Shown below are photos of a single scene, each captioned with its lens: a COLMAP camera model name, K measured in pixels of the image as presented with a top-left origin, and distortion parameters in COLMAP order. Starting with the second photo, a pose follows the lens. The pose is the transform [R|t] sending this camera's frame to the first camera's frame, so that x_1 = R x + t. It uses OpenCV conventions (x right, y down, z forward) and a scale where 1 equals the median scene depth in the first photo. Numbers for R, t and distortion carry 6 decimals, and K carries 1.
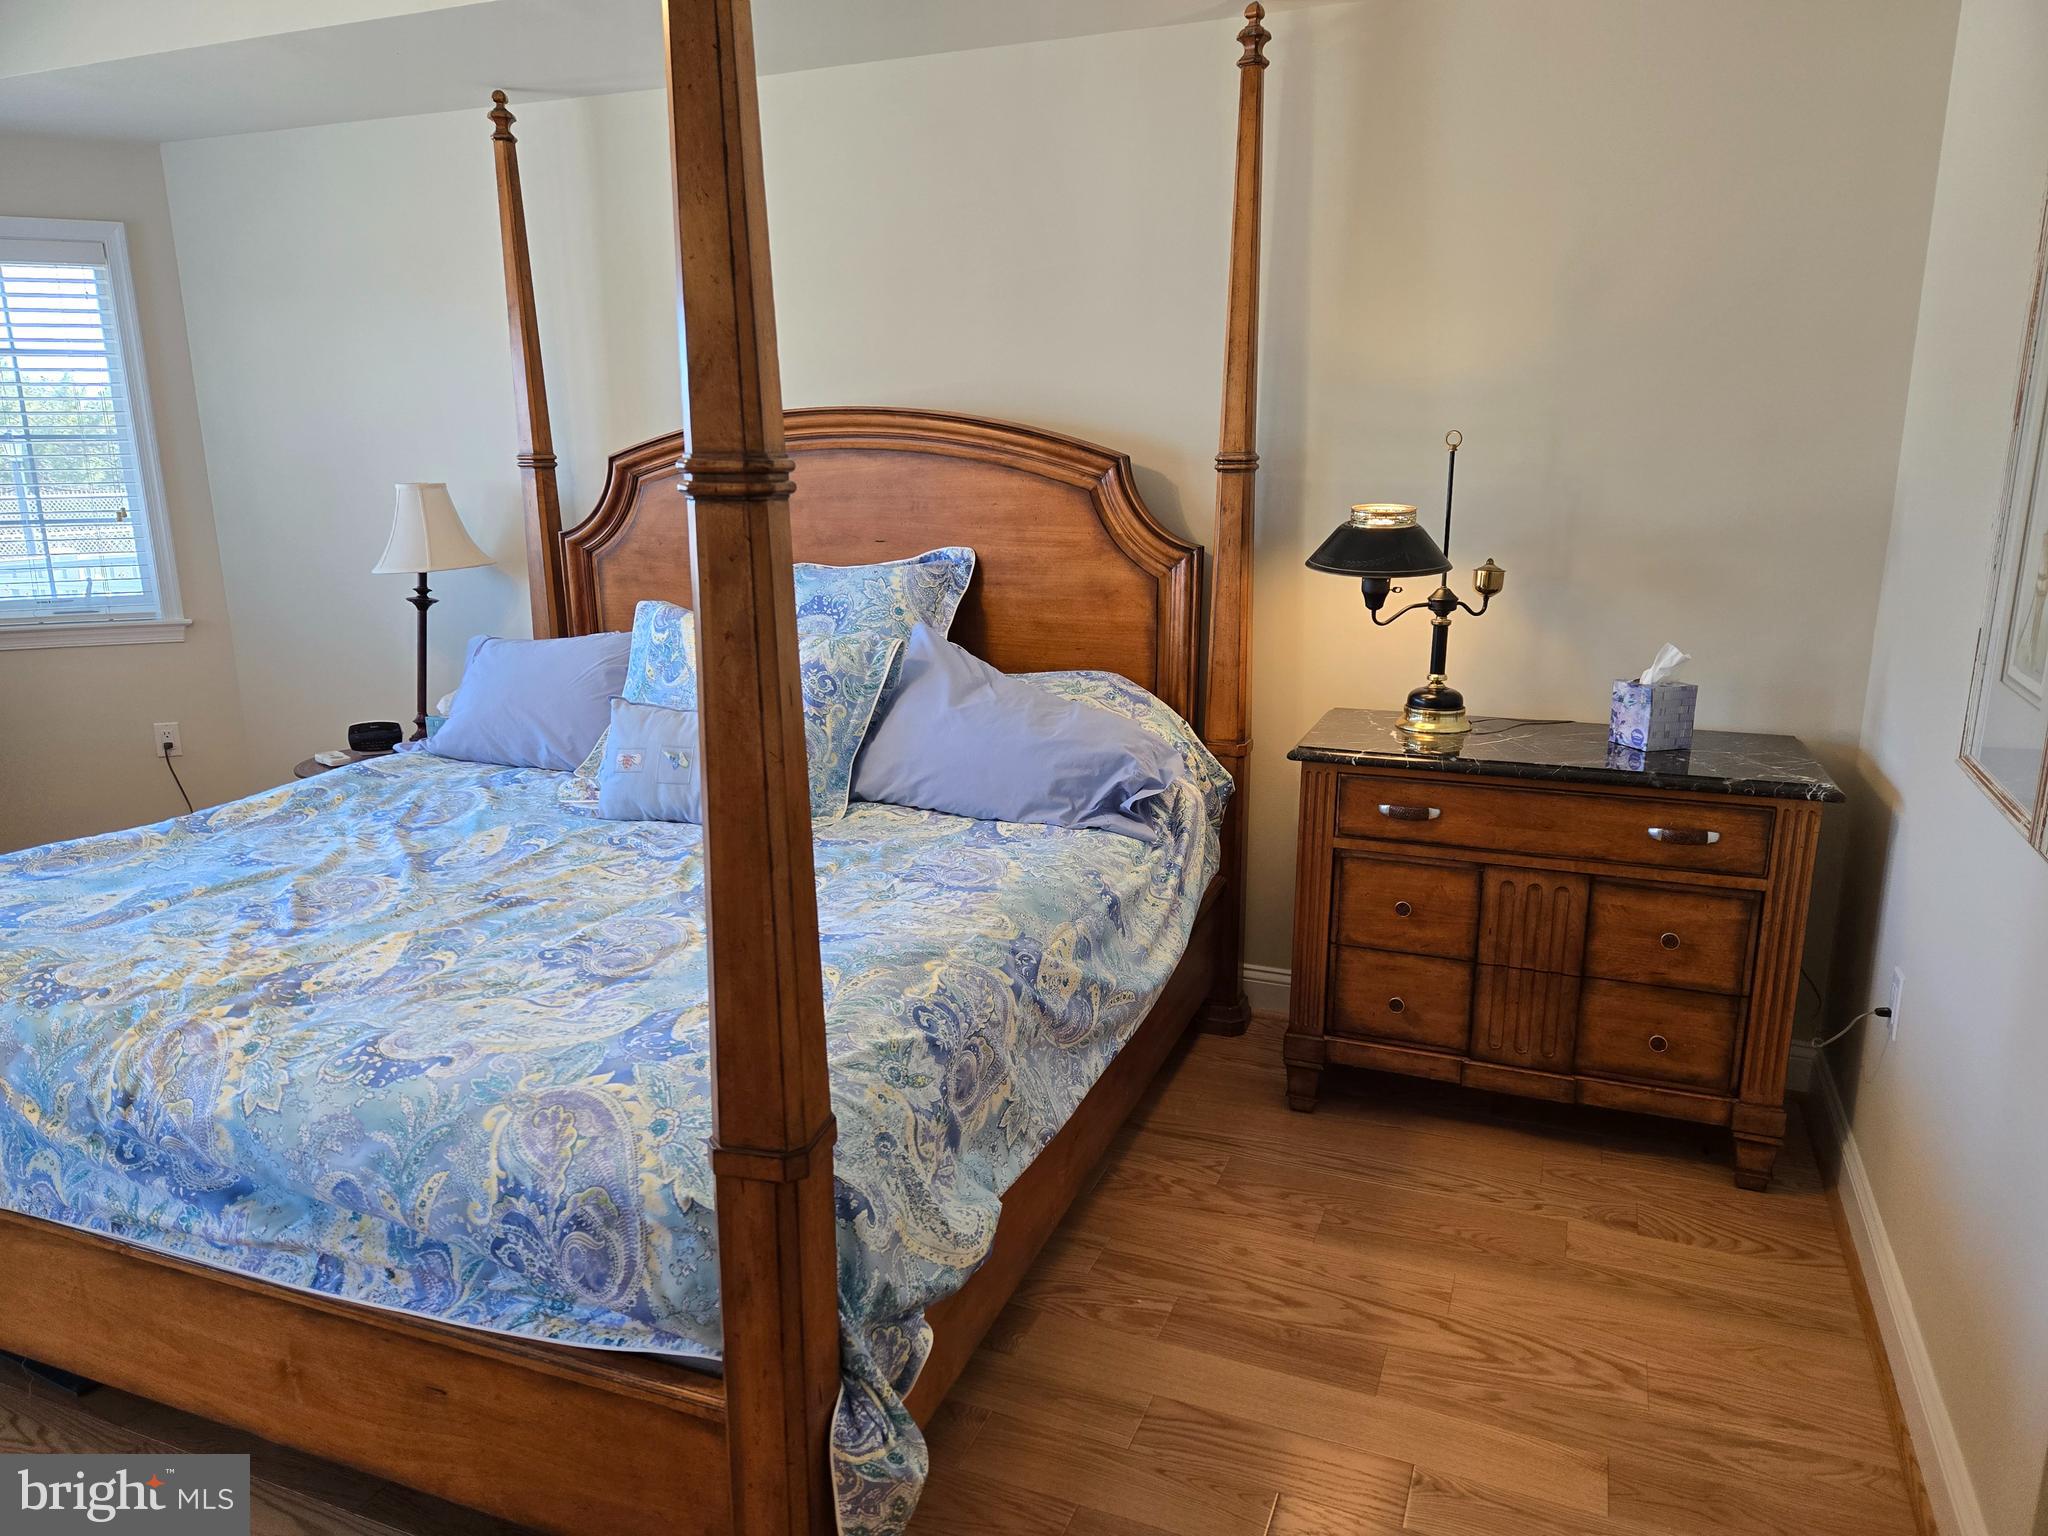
lens RADIAL K [[1357.7, 0, 1021.1], [0, 1357.7, 788.1], [0, 0, 1]] dist [0.078995, -0.067196]
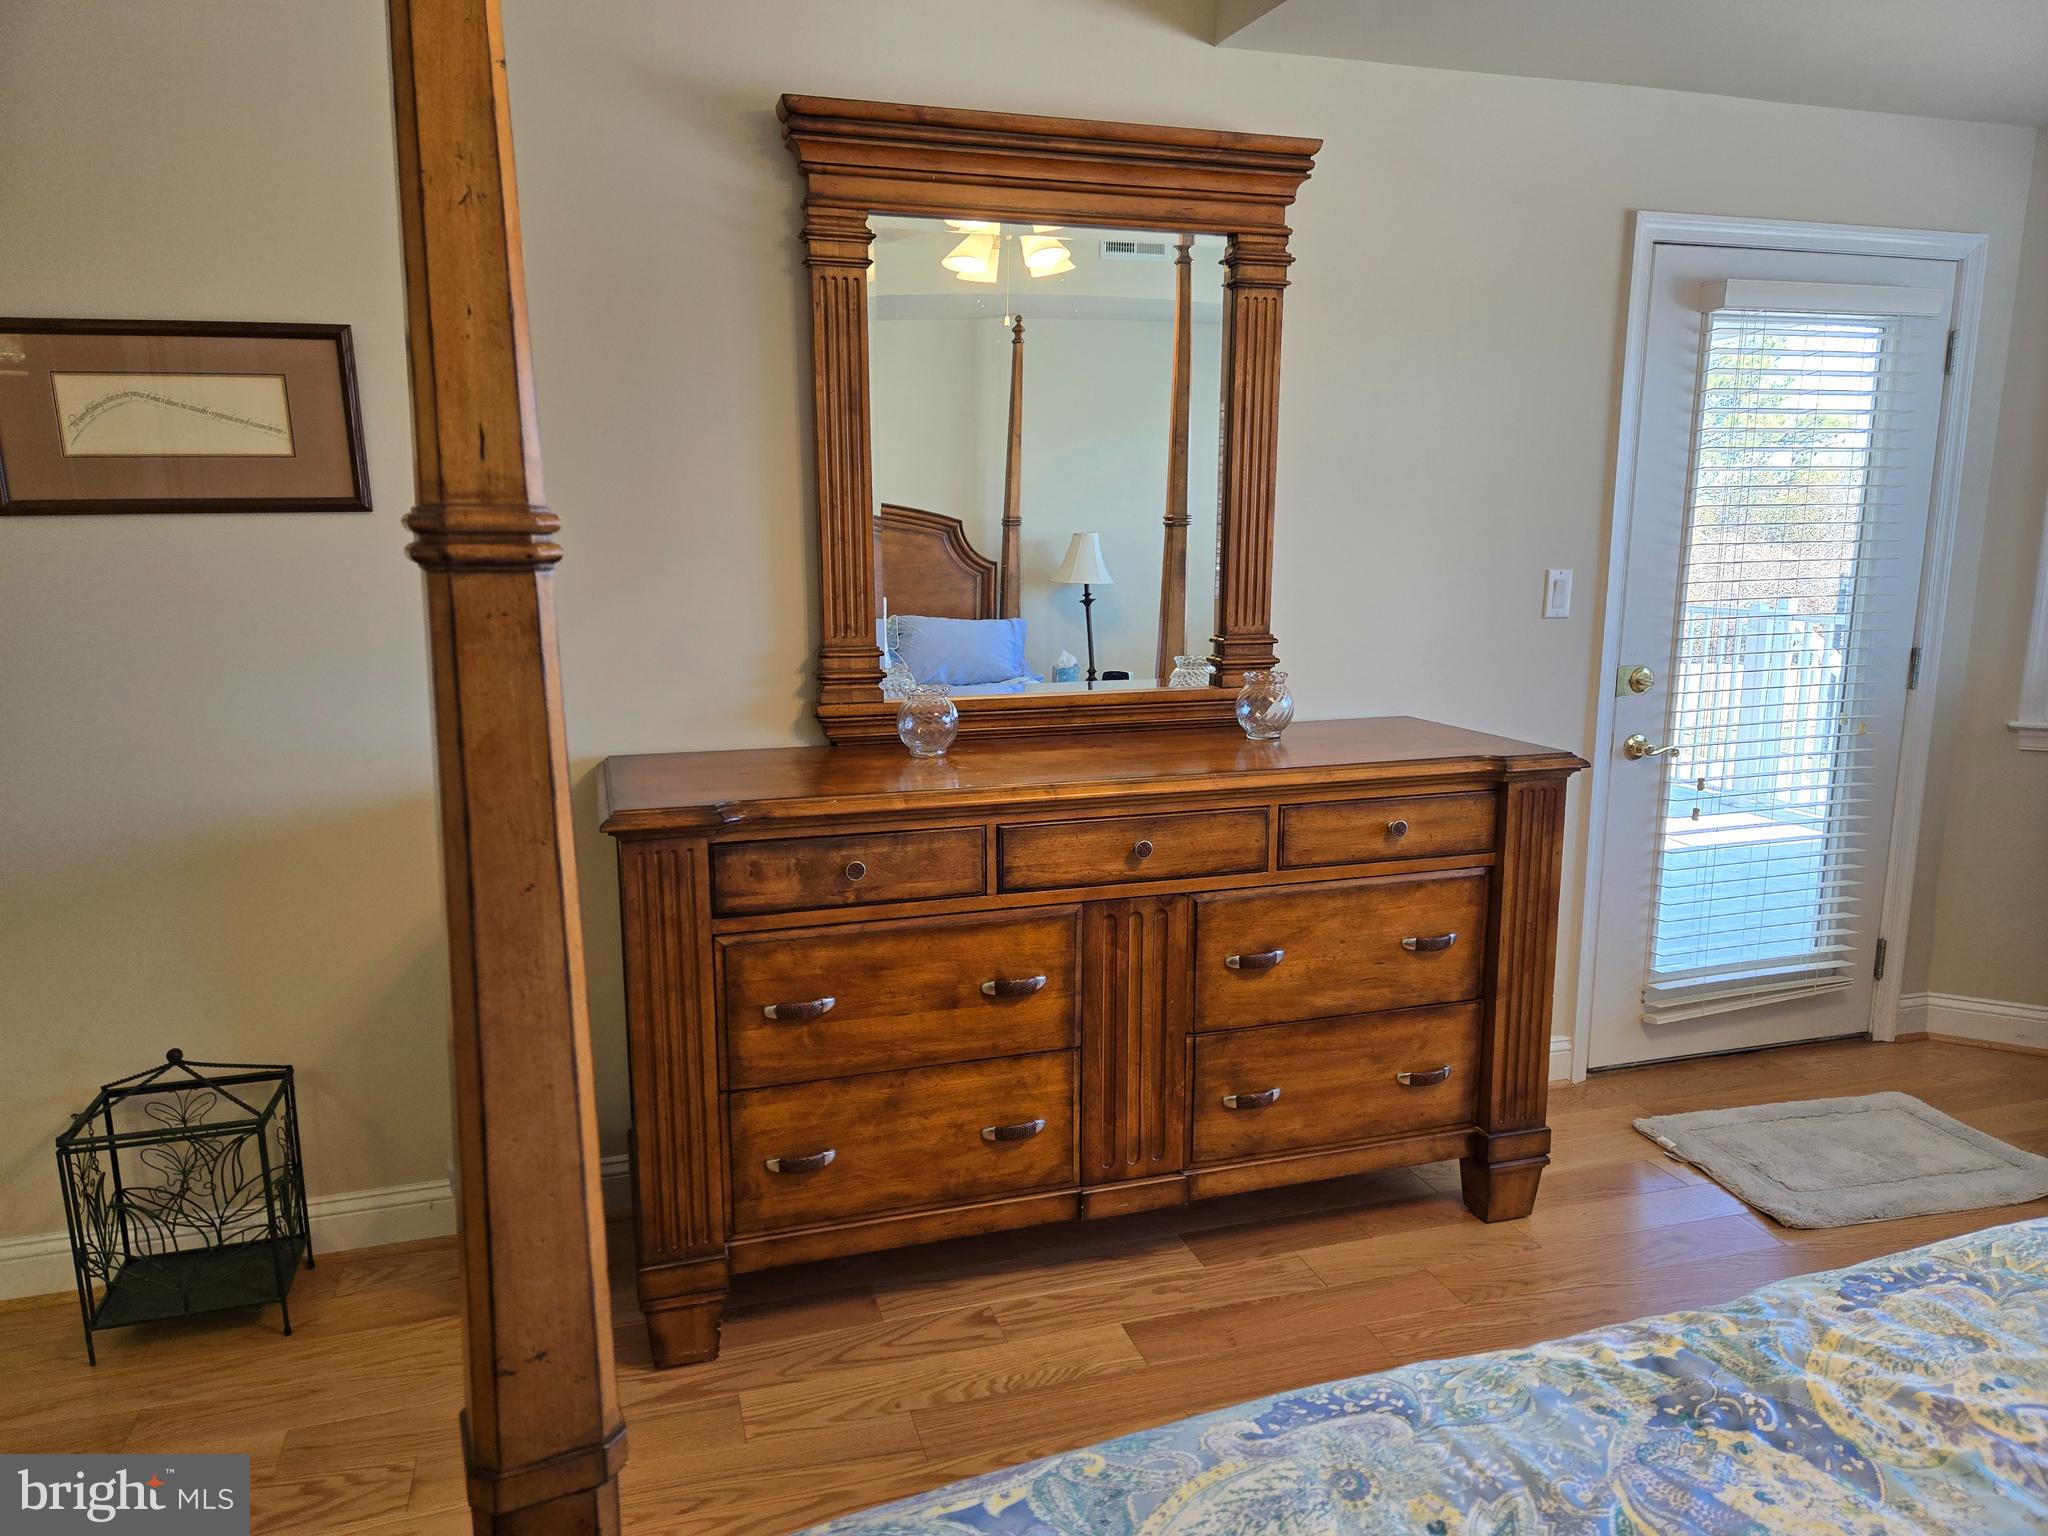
lens RADIAL K [[1357.7, 0, 1021.1], [0, 1357.7, 788.1], [0, 0, 1]] dist [0.078995, -0.067196]
pose [[-0.775446, 0.126371, -0.618639, 0.034436], [-0.140575, 0.920625, 0.364265, -0.381994], [0.615567, 0.369433, -0.696130, 1.618299]]
